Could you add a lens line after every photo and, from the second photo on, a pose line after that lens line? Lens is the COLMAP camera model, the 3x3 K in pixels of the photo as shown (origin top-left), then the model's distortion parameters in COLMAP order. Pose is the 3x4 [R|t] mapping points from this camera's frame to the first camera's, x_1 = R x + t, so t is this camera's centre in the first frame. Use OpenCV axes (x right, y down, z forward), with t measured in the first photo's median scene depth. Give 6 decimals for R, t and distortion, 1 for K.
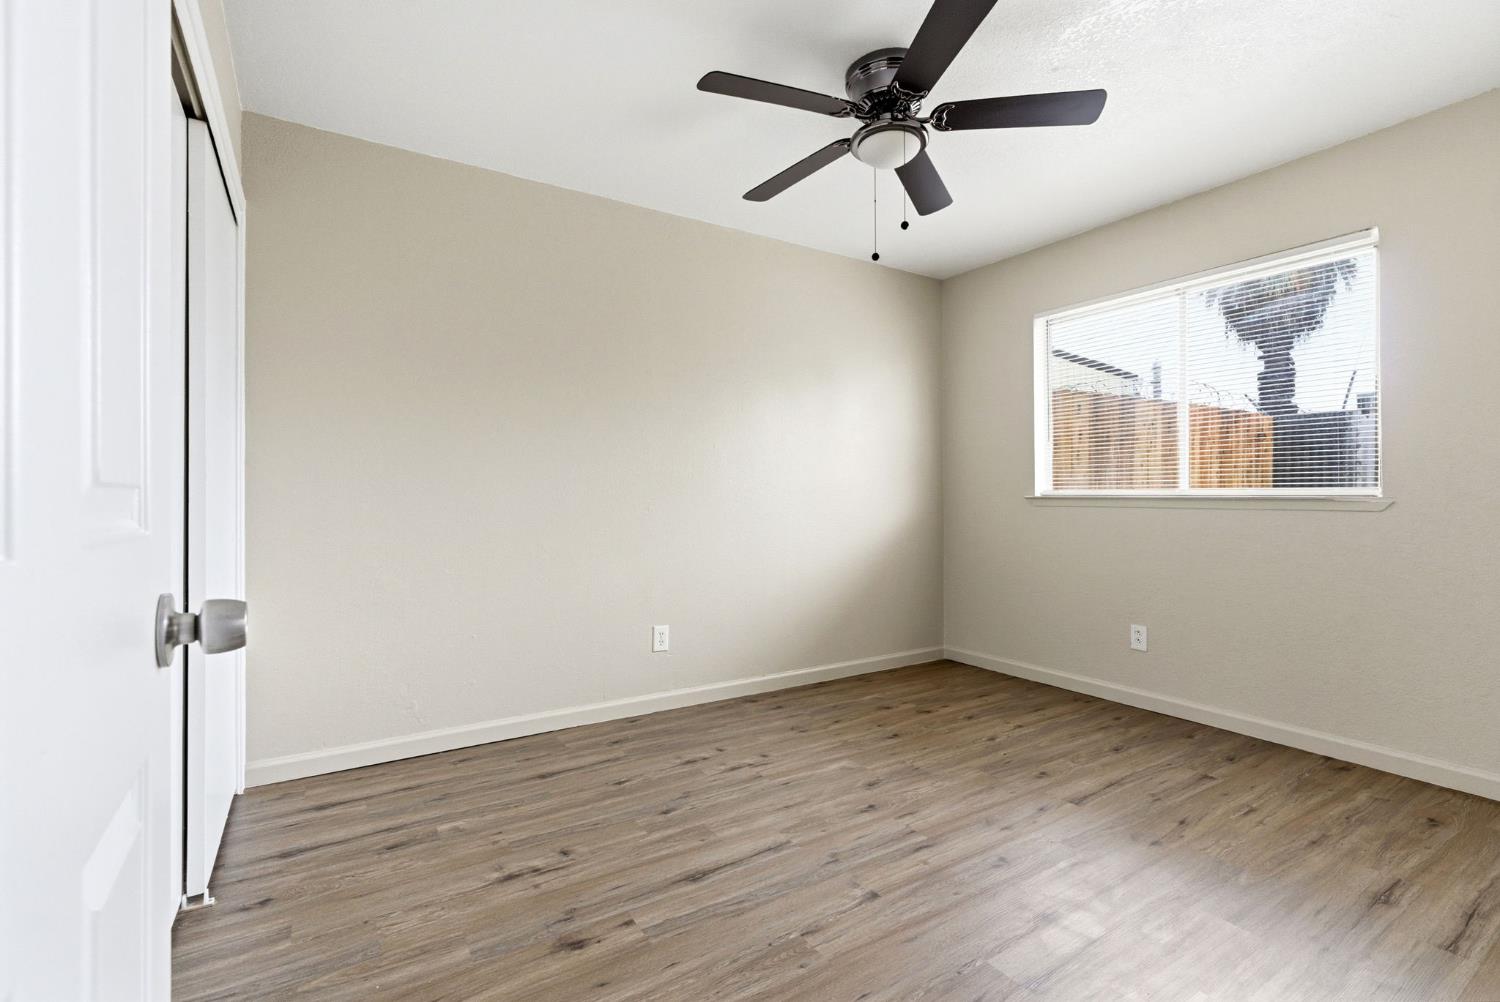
lens RADIAL K [[691.4, 0, 753.0], [0, 691.4, 499.9], [0, 0, 1]] dist [-0.002173, 0.000801]
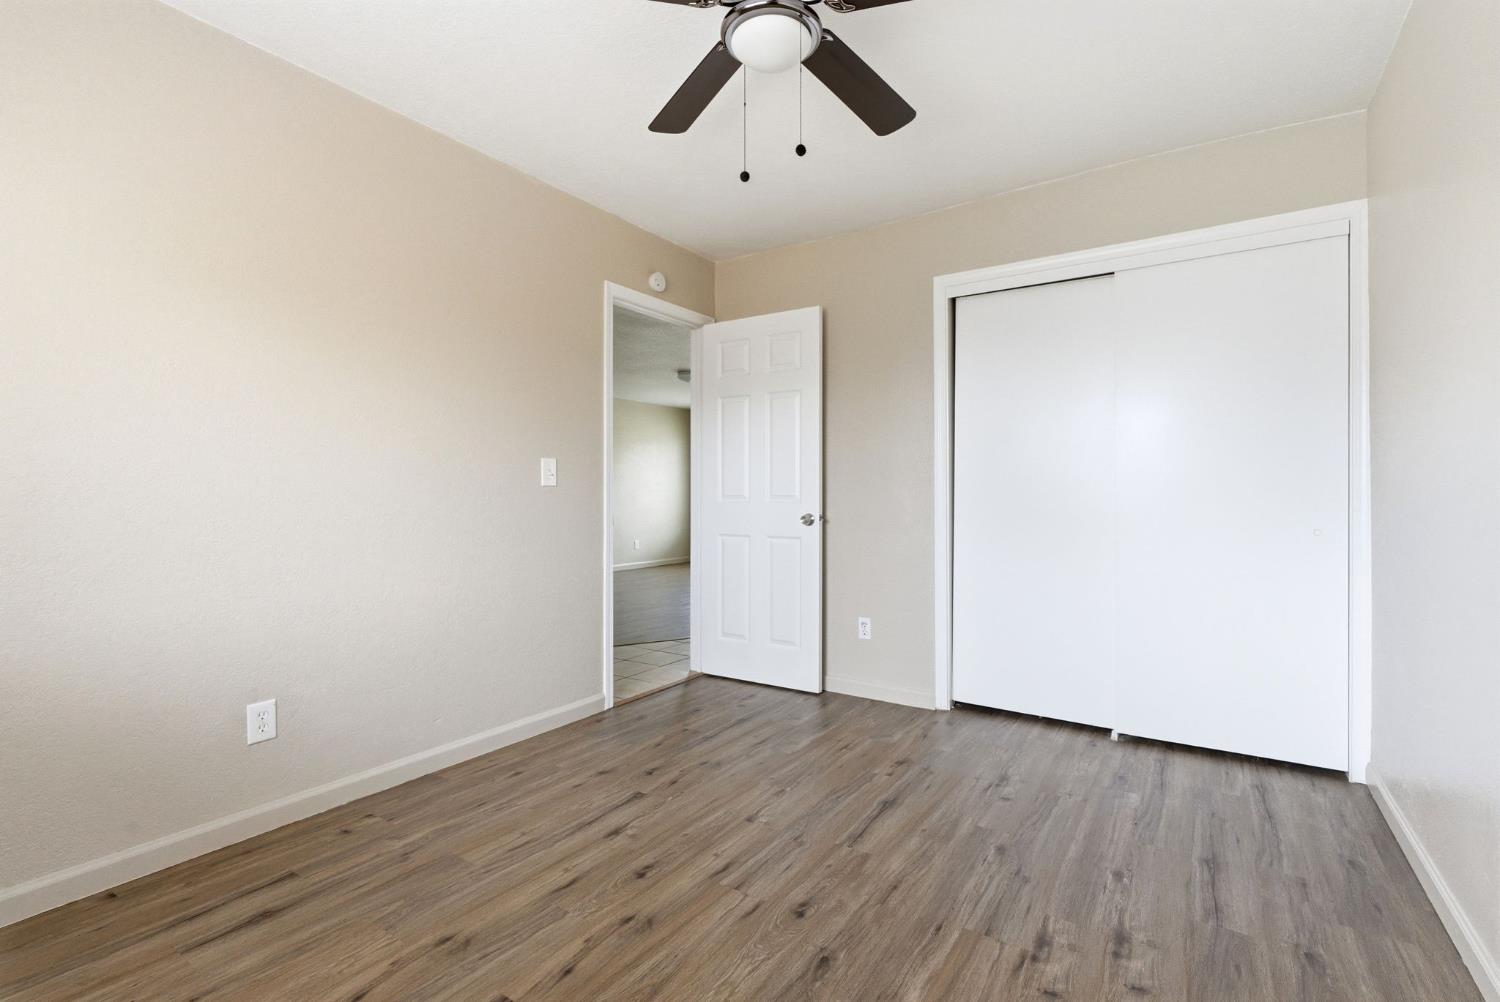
lens RADIAL K [[691.4, 0, 753.0], [0, 691.4, 499.9], [0, 0, 1]] dist [-0.002173, 0.000801]
pose [[-0.919710, 0.003026, -0.392588, 0.542295], [0.000854, 0.999983, 0.005707, -0.005002], [0.392599, 0.004914, -0.919697, 1.774323]]
